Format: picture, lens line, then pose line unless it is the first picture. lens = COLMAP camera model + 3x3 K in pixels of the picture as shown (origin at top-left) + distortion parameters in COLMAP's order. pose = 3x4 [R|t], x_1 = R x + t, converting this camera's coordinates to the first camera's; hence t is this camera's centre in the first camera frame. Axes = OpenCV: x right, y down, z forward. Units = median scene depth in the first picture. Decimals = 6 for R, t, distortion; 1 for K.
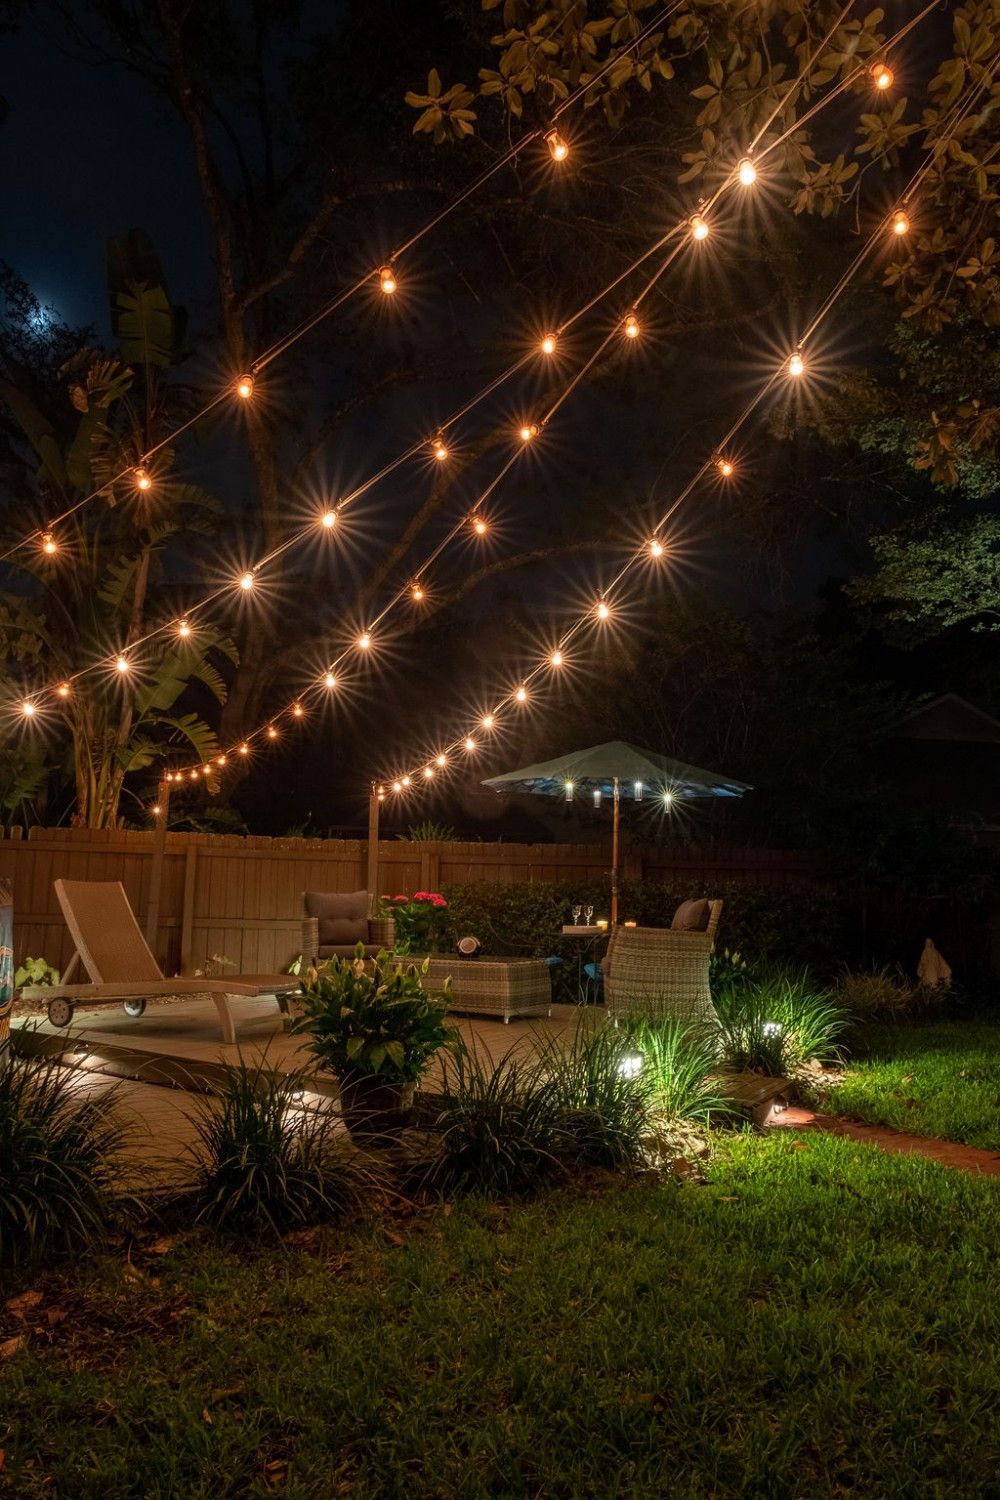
lens RADIAL K [[1048.0, 0, 496.8], [0, 1048.0, 750.9], [0, 0, 1]] dist [-0.042918, -0.000848]
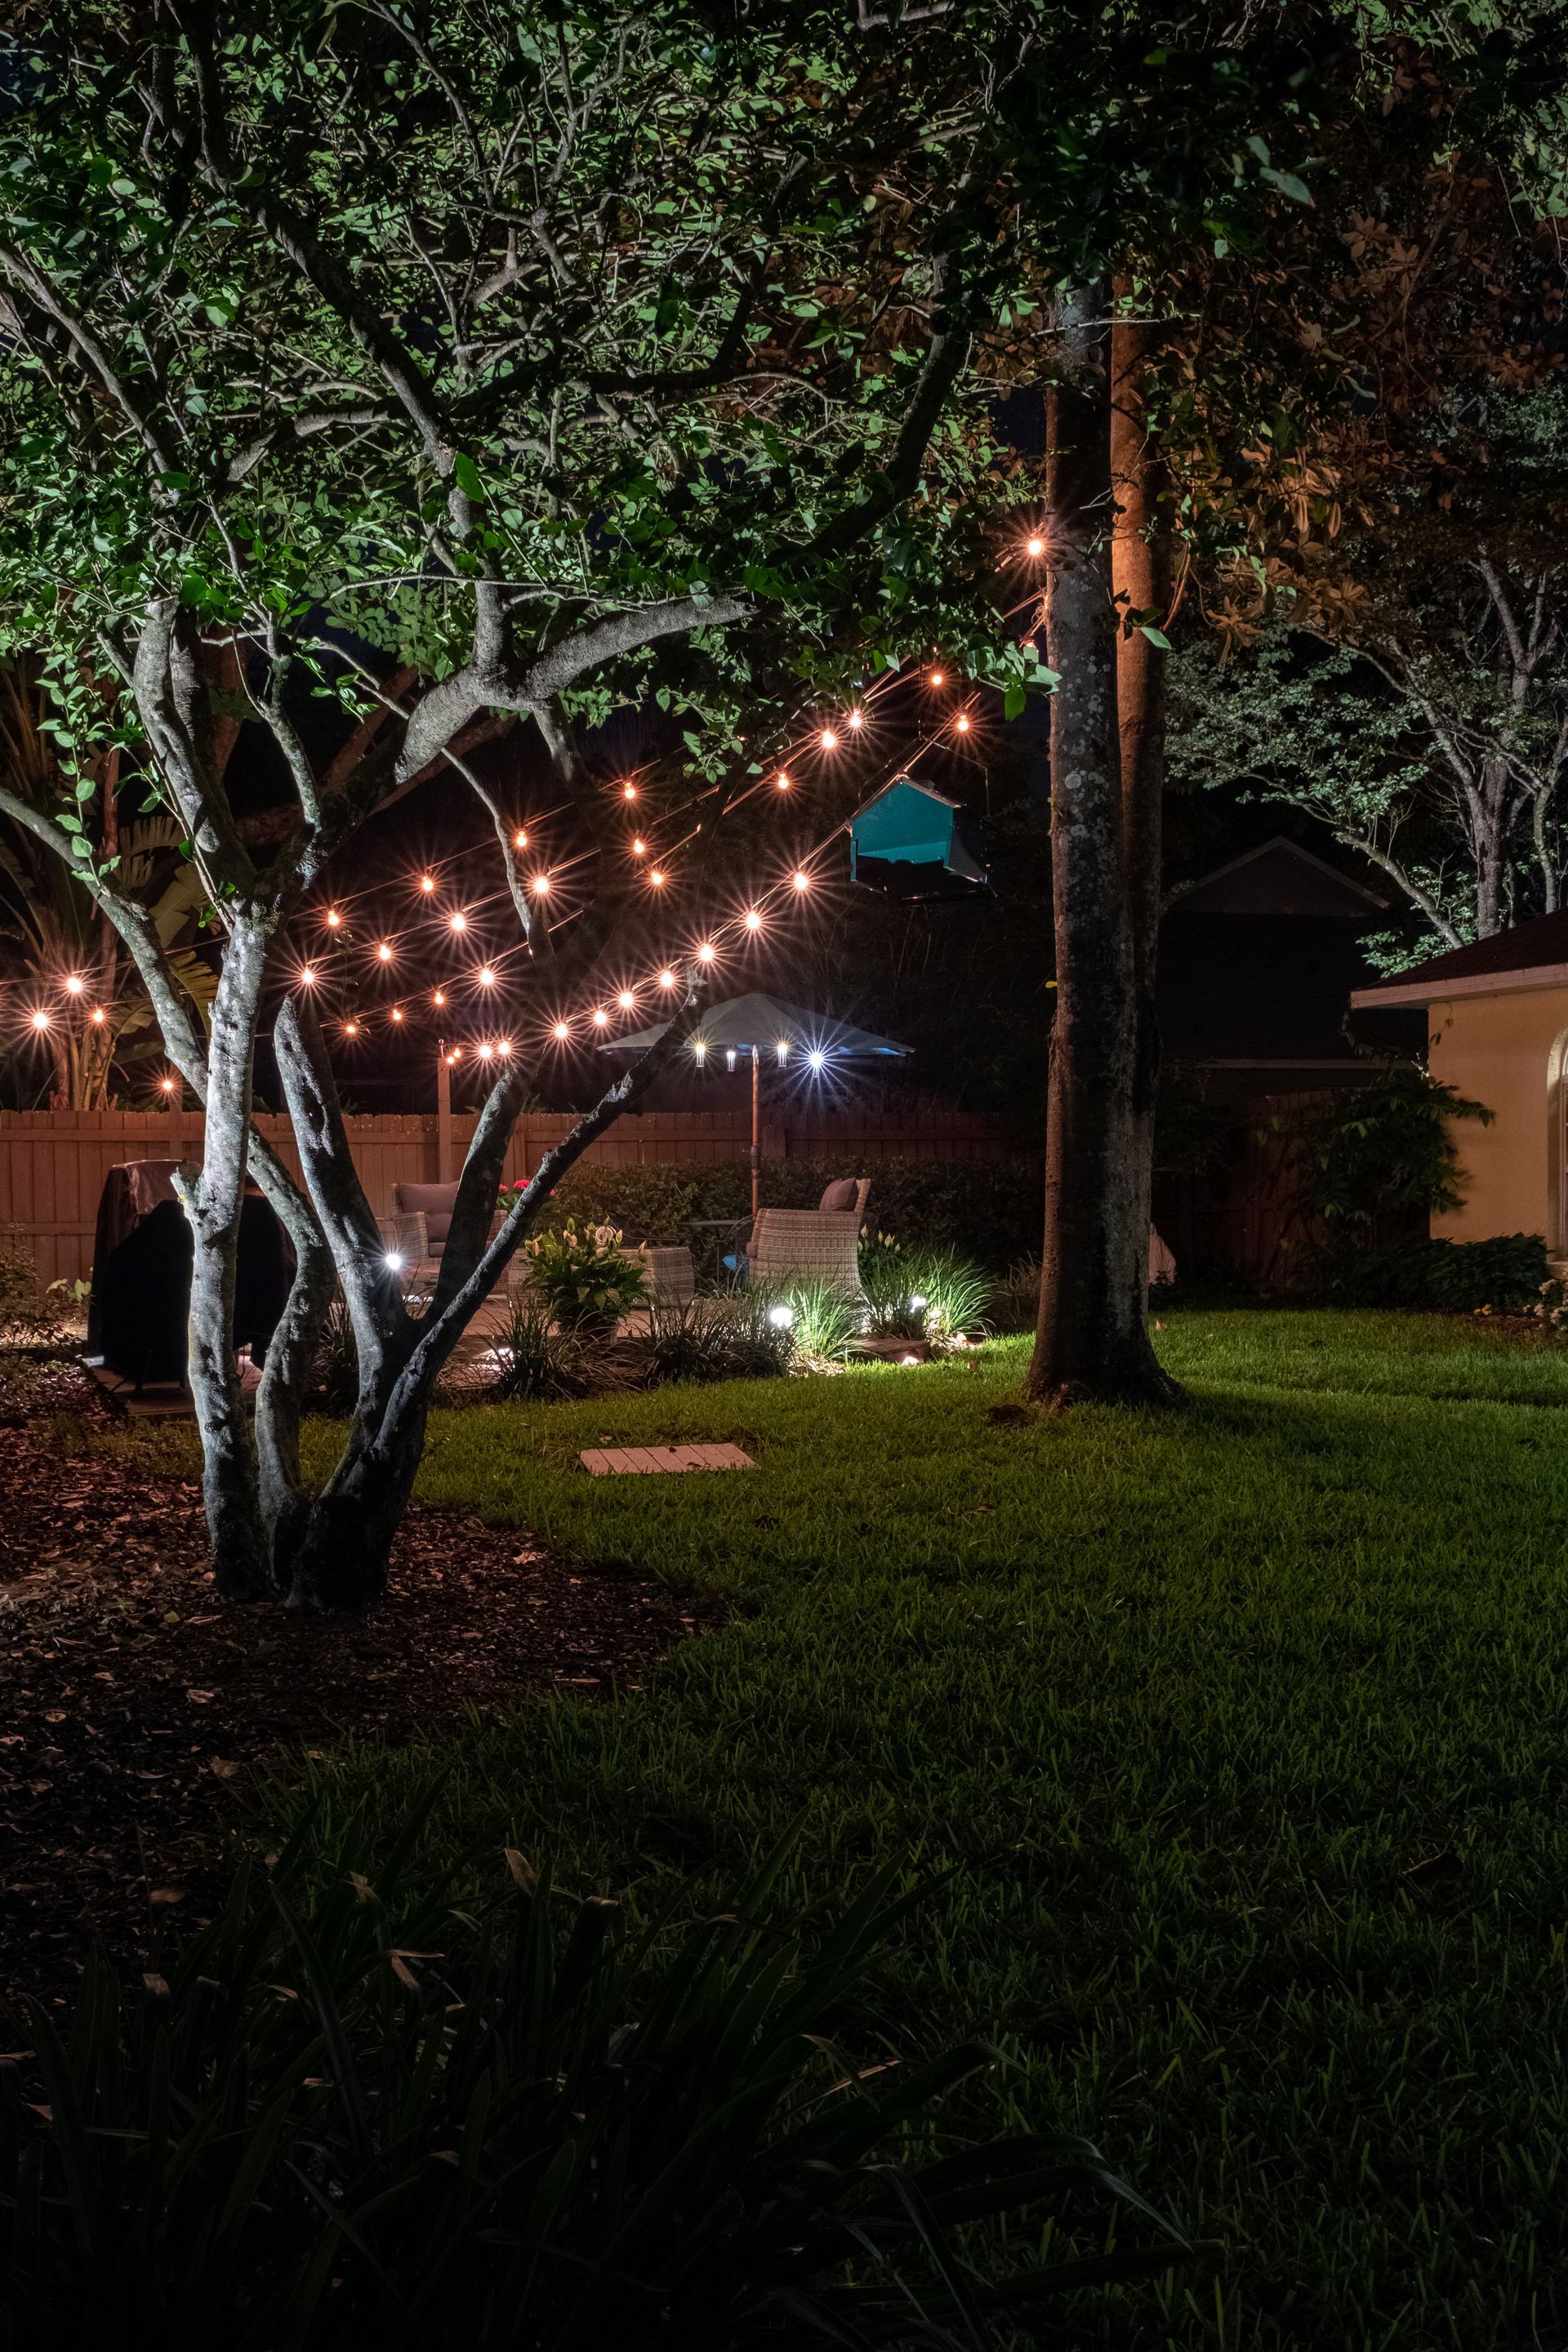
lens RADIAL K [[1643.2, 0, 783.6], [0, 1643.2, 1177.8], [0, 0, 1]] dist [-0.042918, -0.000848]
pose [[0.990239, -0.027284, 0.136684, -0.059299], [0.008542, 0.990690, 0.135872, -0.053944], [-0.139118, -0.133379, 0.981252, -0.395040]]
